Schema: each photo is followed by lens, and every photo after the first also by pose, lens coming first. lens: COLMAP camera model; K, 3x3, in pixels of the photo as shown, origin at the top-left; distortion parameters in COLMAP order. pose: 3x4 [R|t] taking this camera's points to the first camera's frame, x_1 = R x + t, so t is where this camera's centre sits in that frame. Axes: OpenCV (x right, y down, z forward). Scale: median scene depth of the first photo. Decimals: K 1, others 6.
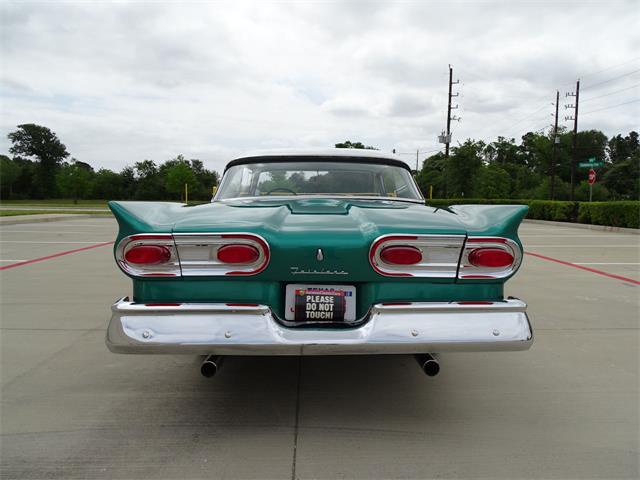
lens RADIAL K [[462.7, 0, 316.9], [0, 462.7, 240.0], [0, 0, 1]] dist [-0.004040, 0.001070]
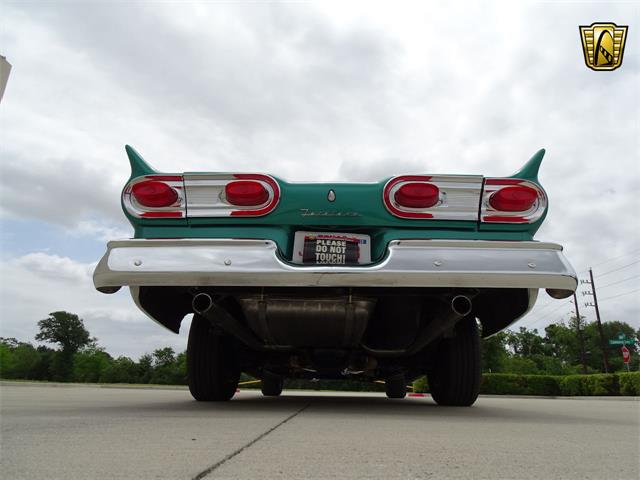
lens RADIAL K [[462.7, 0, 314.6], [0, 462.7, 240.9], [0, 0, 1]] dist [-0.004040, 0.001070]
pose [[0.998869, 0.004459, -0.047347, 0.004900], [-0.023033, 0.916386, -0.399632, 0.139064], [0.041607, 0.400270, 0.915452, 0.043567]]
